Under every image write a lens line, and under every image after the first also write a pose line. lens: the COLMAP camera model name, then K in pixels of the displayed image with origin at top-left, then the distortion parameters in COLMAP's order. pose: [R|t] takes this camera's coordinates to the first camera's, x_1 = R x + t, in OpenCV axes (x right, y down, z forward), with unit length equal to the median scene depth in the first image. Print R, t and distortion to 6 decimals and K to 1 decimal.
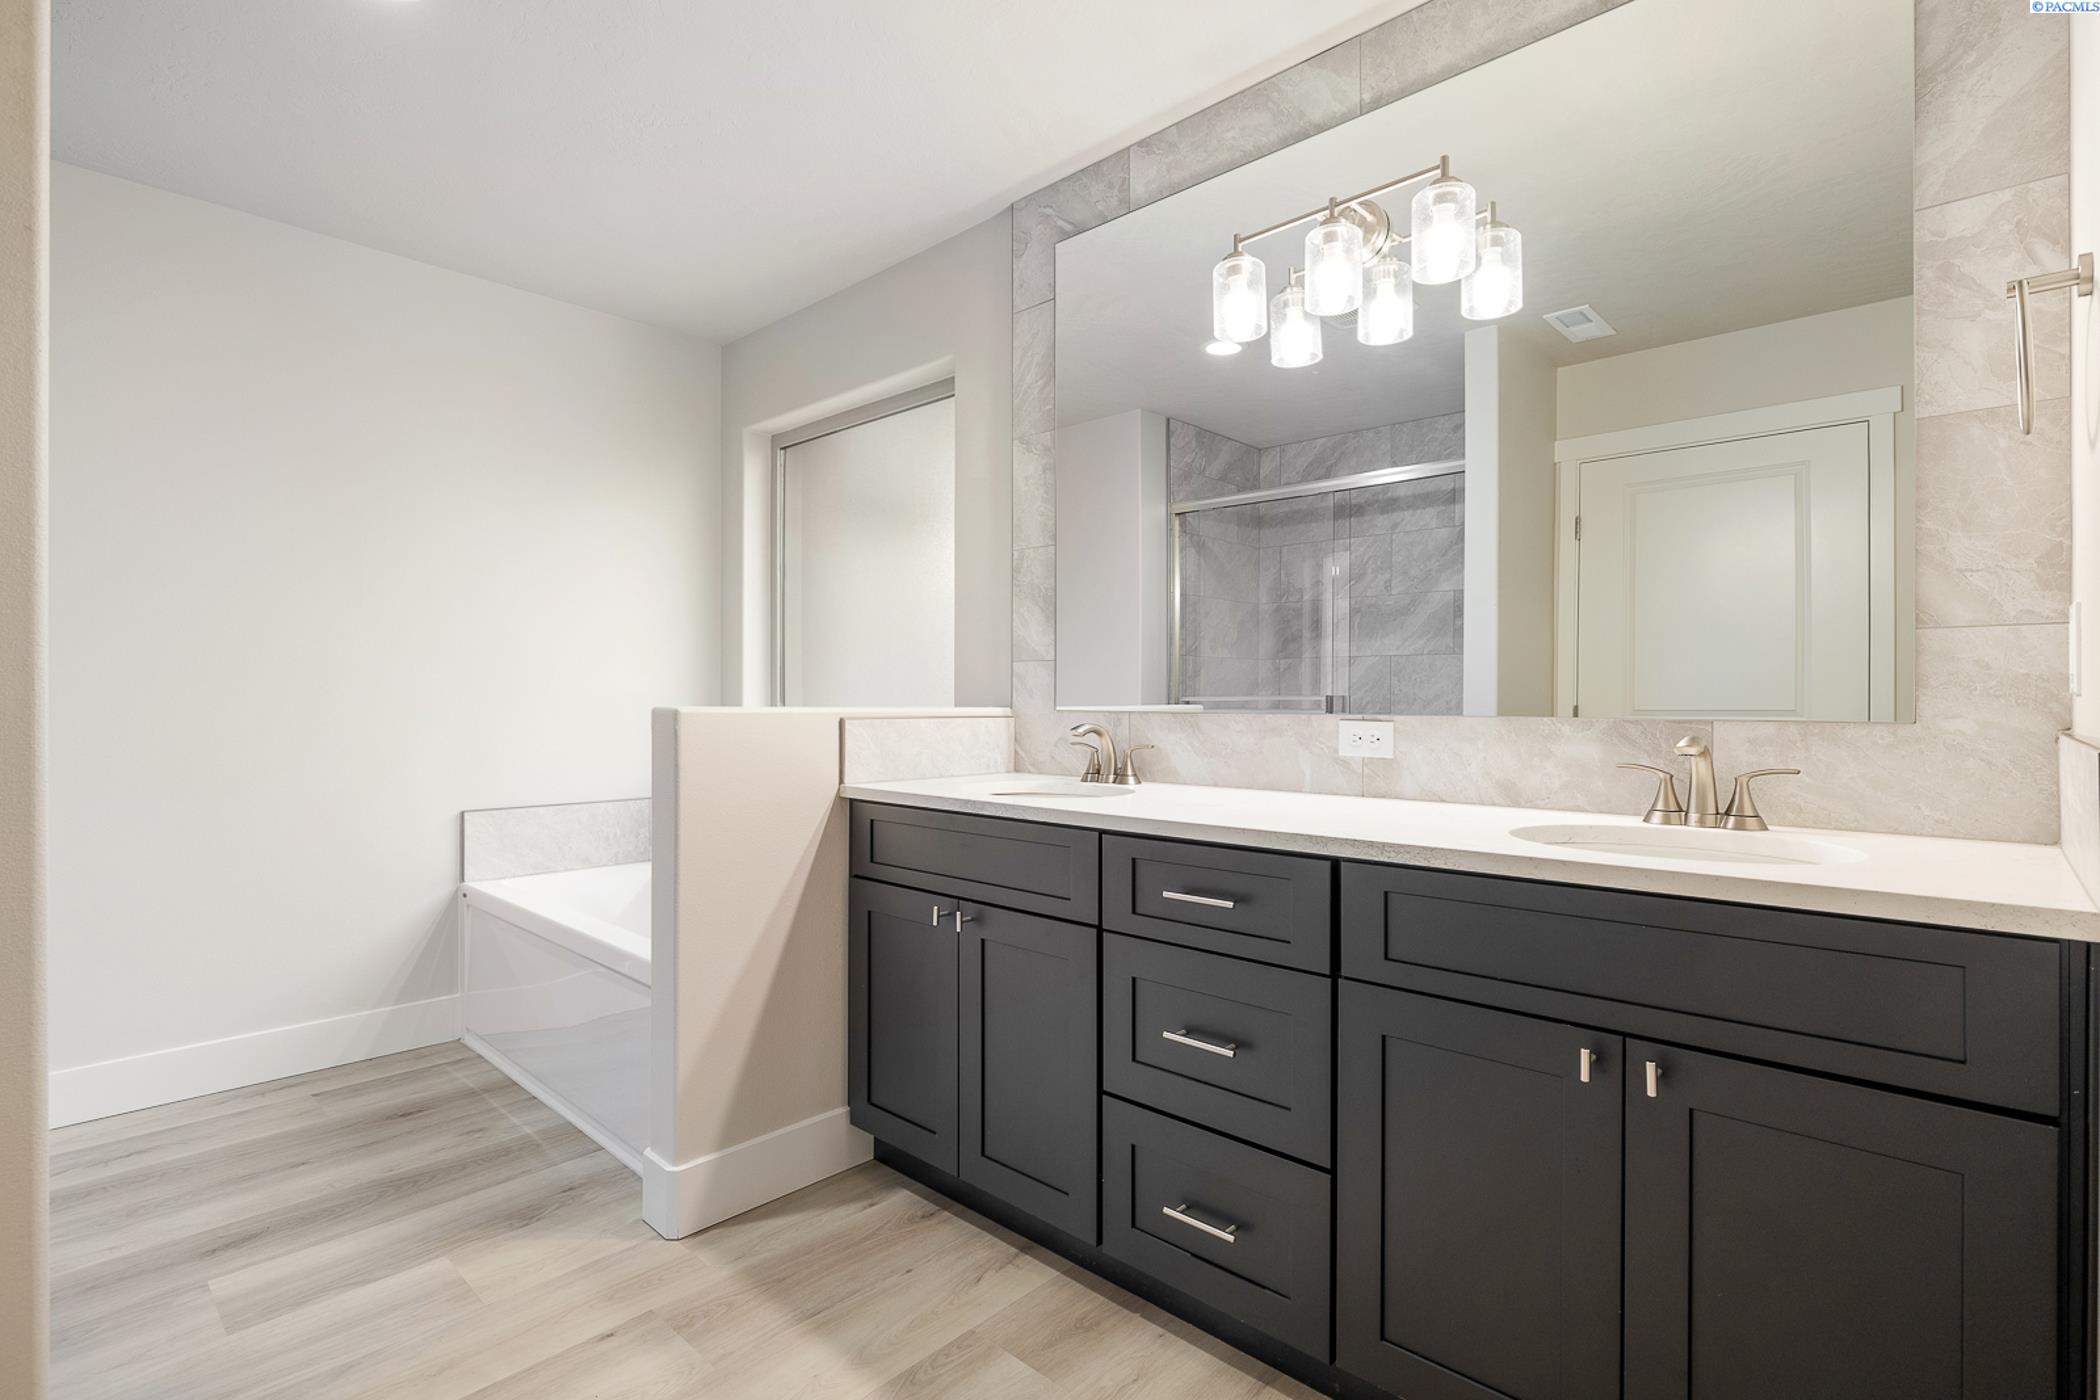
lens RADIAL K [[983.0, 0, 1056.8], [0, 983.0, 705.5], [0, 0, 1]] dist [-0.001763, 0.000229]
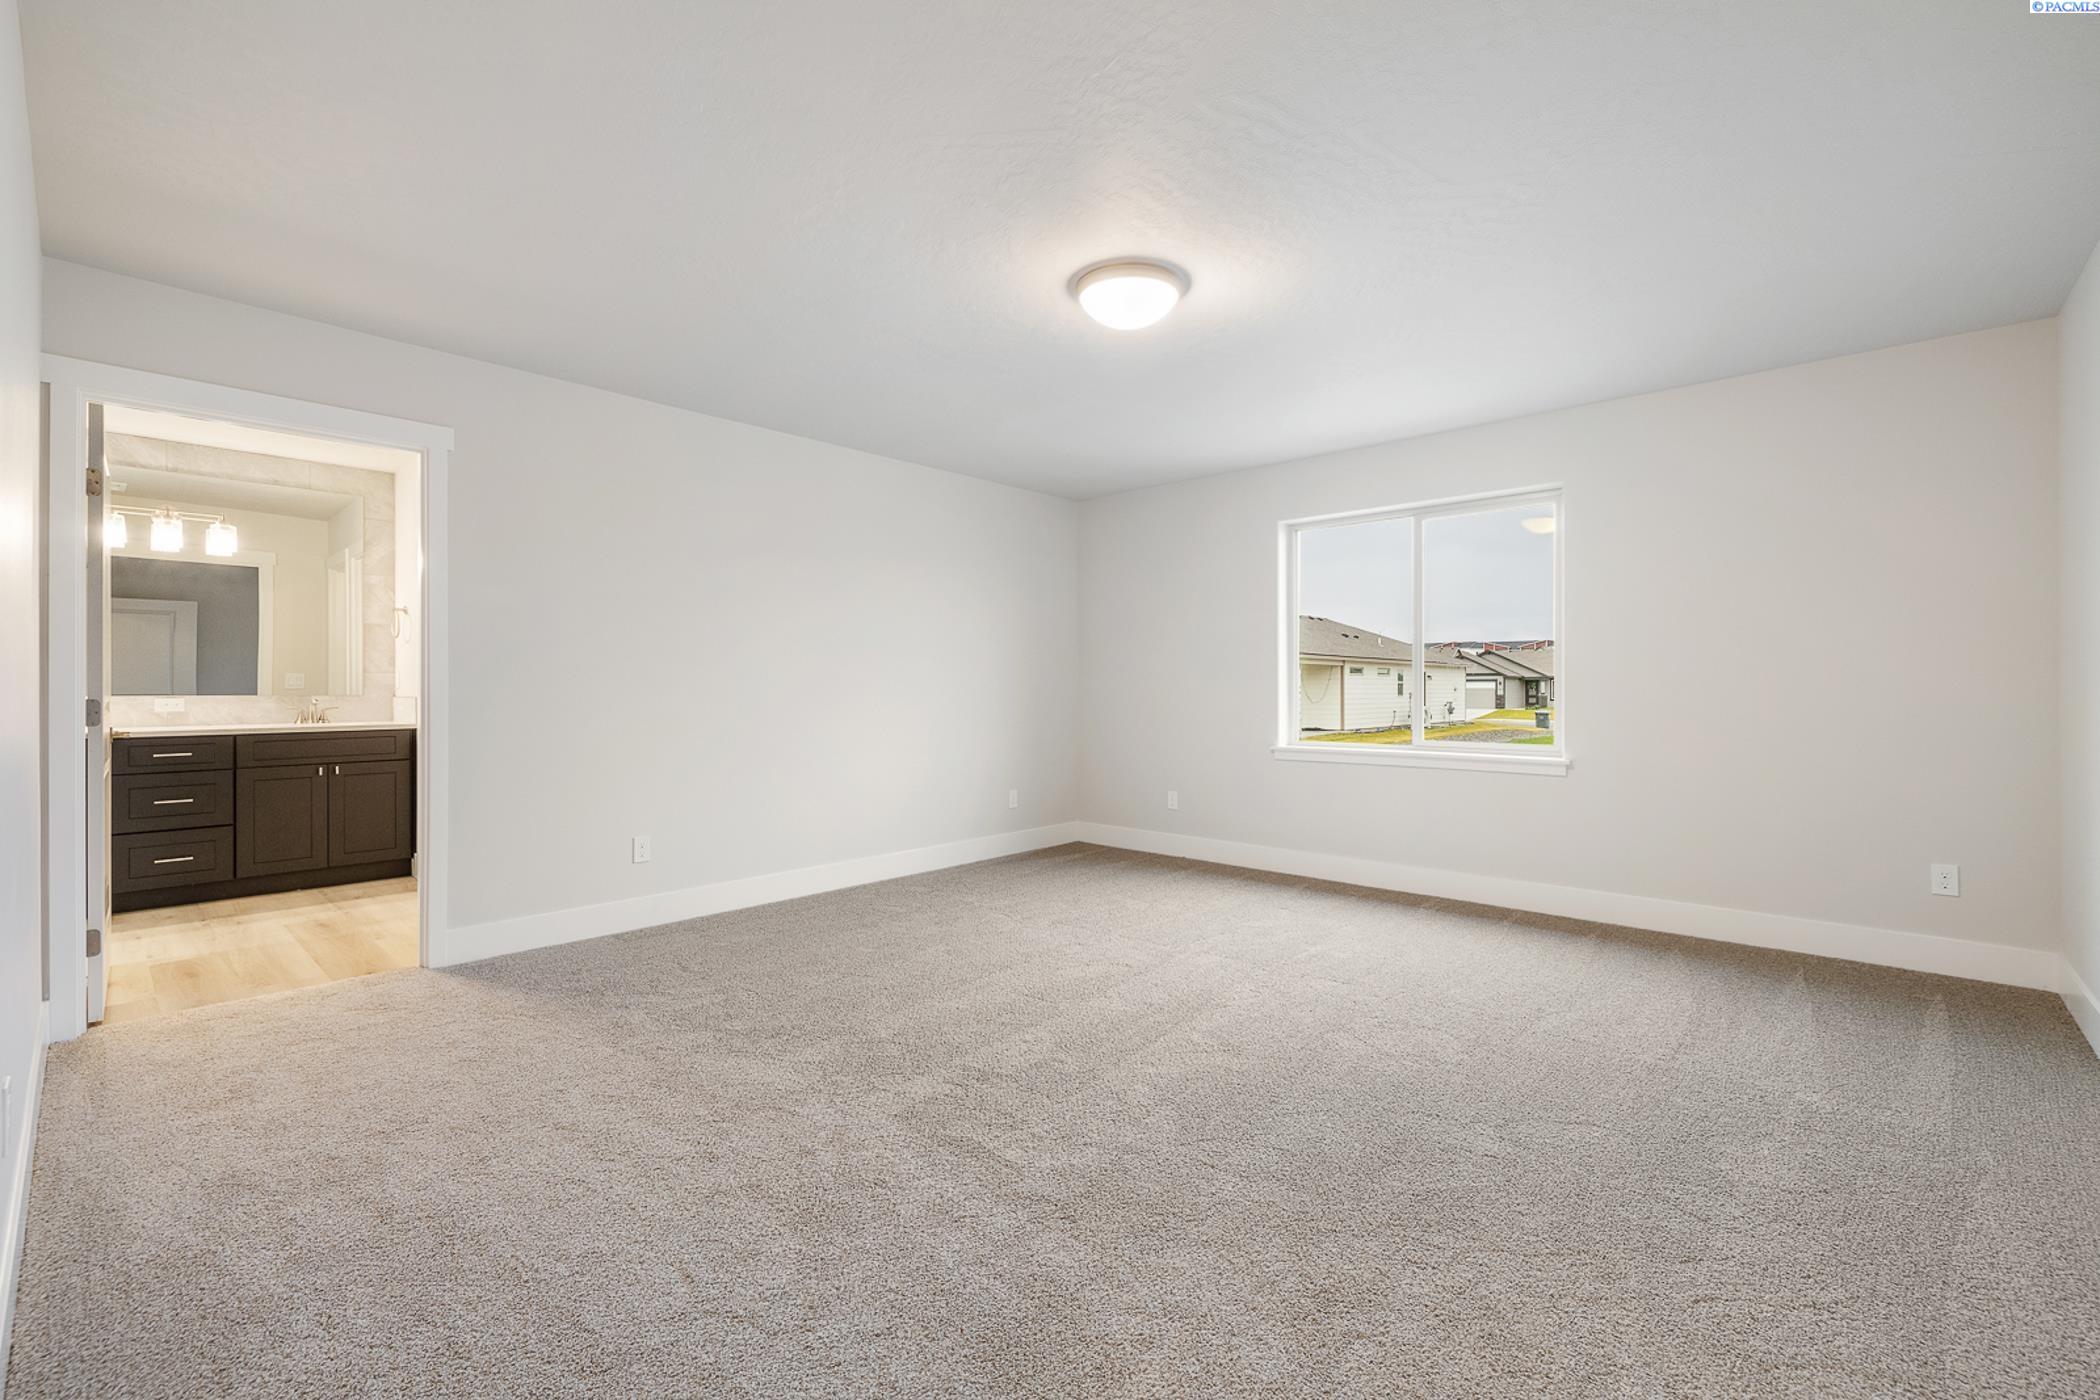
lens RADIAL K [[887.3, 0, 1067.3], [0, 887.3, 684.7], [0, 0, 1]] dist [-0.003286, -0.000266]
pose [[-0.001345, -0.007699, 0.999969, -7.058899], [-0.002543, 0.999967, 0.007696, -0.153787], [-0.999996, -0.002532, -0.001365, -4.858066]]
